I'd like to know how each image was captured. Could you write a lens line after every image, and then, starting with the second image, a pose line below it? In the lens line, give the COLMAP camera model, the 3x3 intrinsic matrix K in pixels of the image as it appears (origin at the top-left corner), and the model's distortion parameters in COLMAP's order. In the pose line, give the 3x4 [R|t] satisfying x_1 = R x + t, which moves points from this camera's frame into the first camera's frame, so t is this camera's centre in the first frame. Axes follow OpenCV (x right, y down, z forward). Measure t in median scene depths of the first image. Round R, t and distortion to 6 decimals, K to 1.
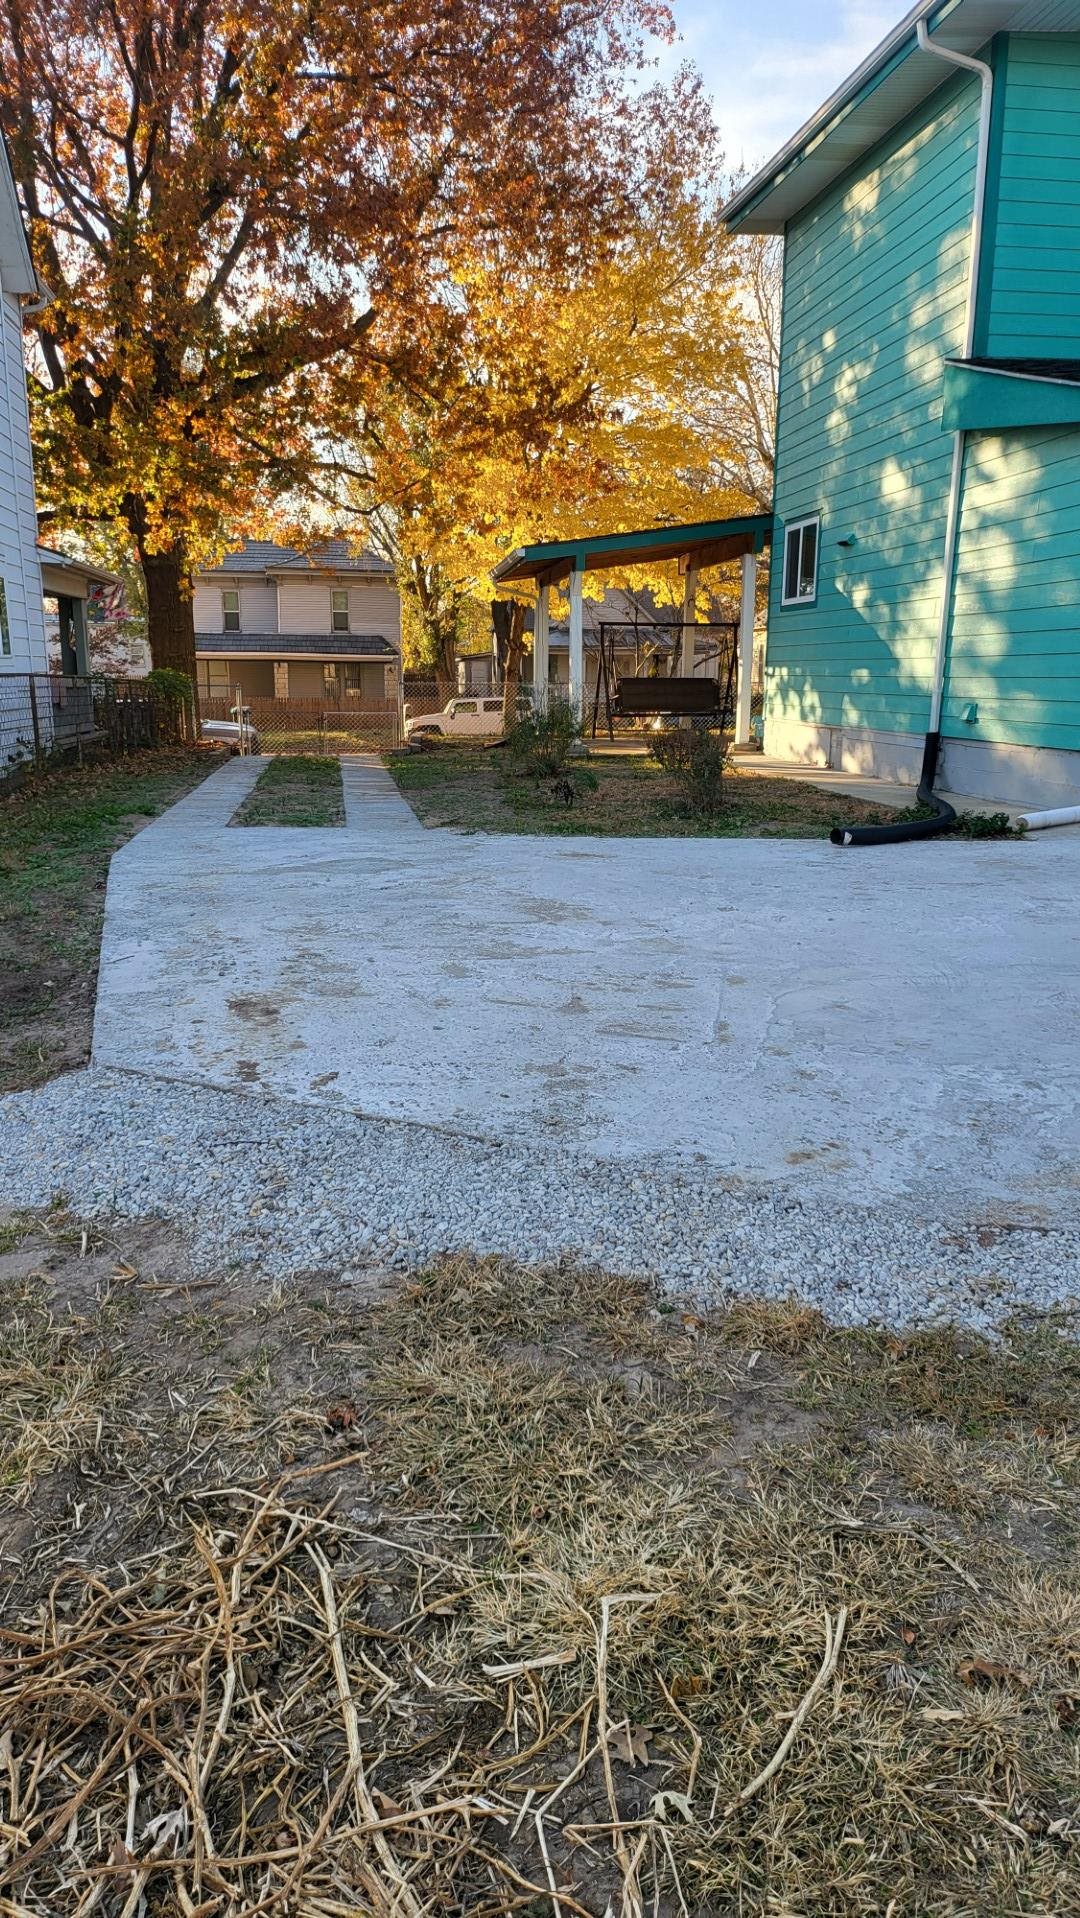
lens RADIAL K [[1339.5, 0, 544.3], [0, 1339.5, 979.4], [0, 0, 1]] dist [0.008935, -0.013714]
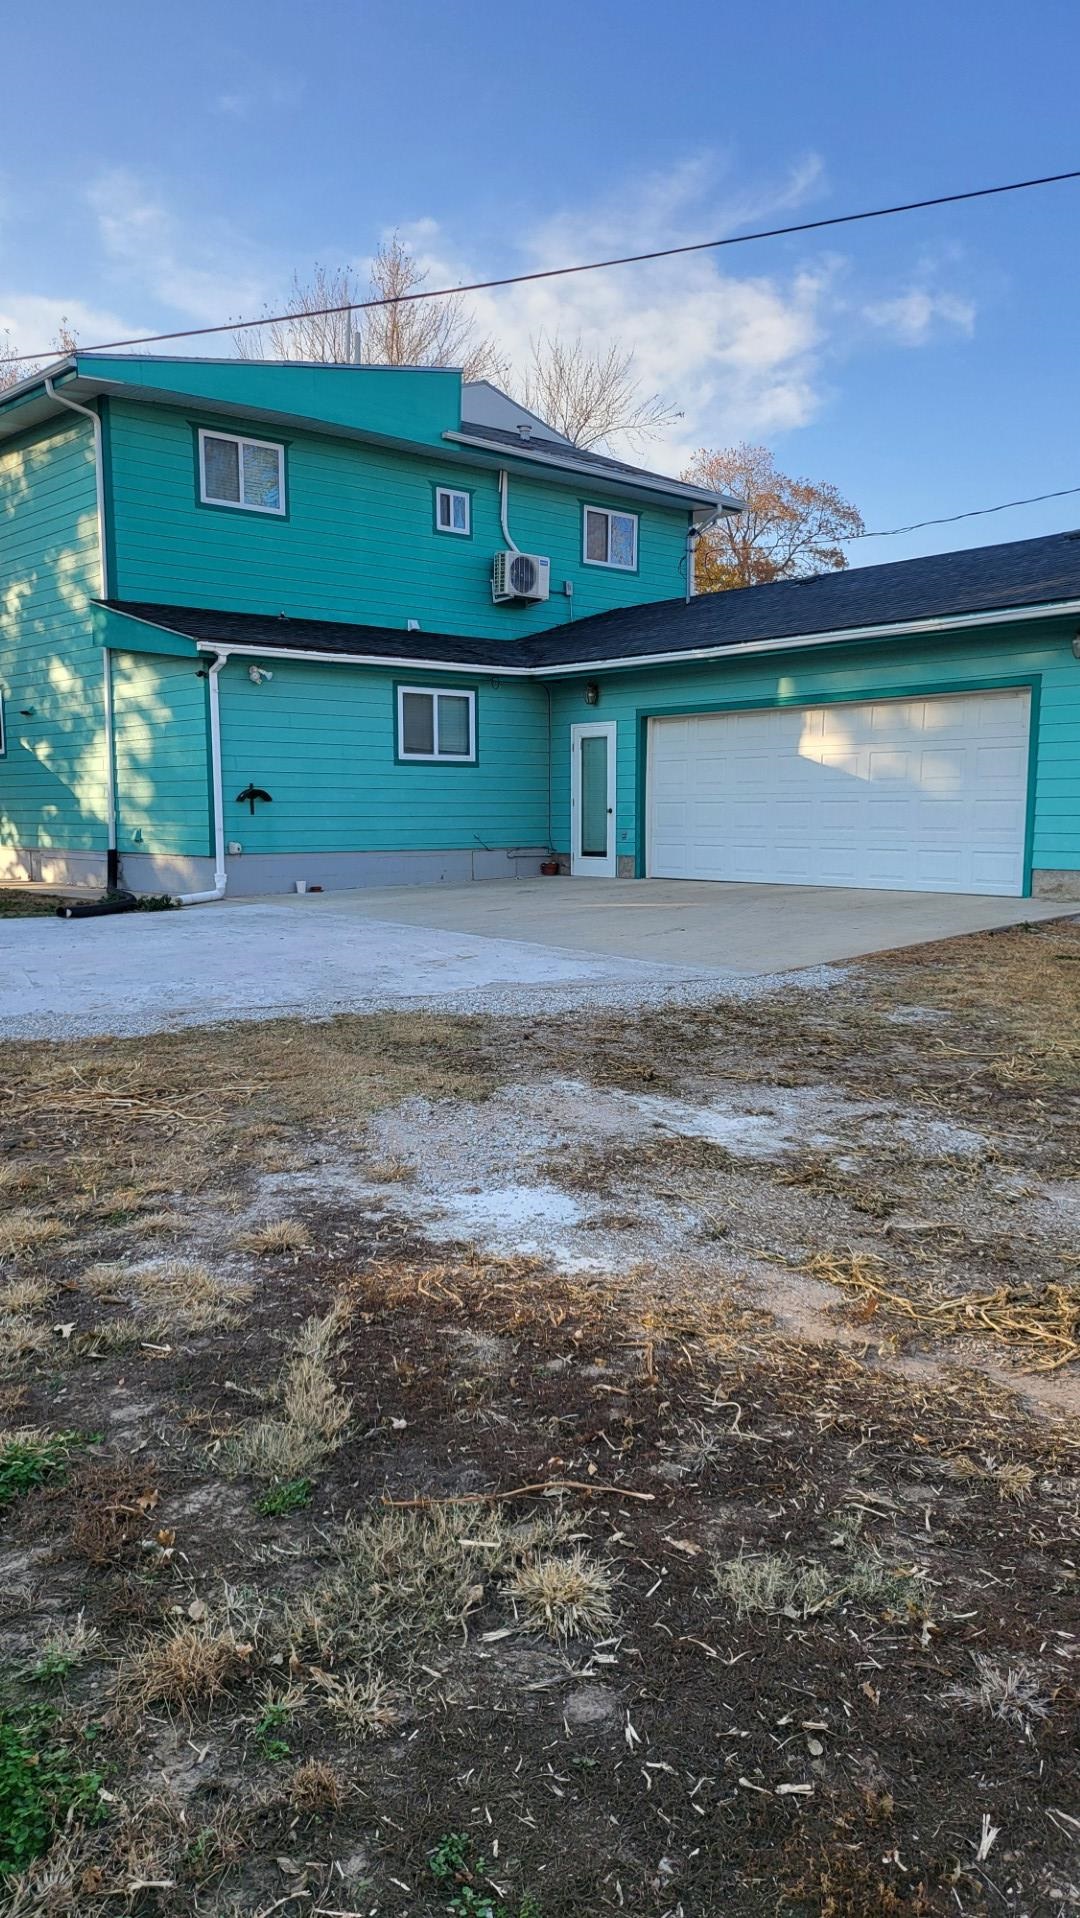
lens RADIAL K [[1339.5, 0, 553.5], [0, 1339.5, 963.8], [0, 0, 1]] dist [0.008935, -0.013714]
pose [[0.820536, -0.080114, 0.565953, -0.145698], [0.137551, 0.988708, -0.059468, 0.088356], [-0.554798, 0.126643, 0.822290, -0.432513]]
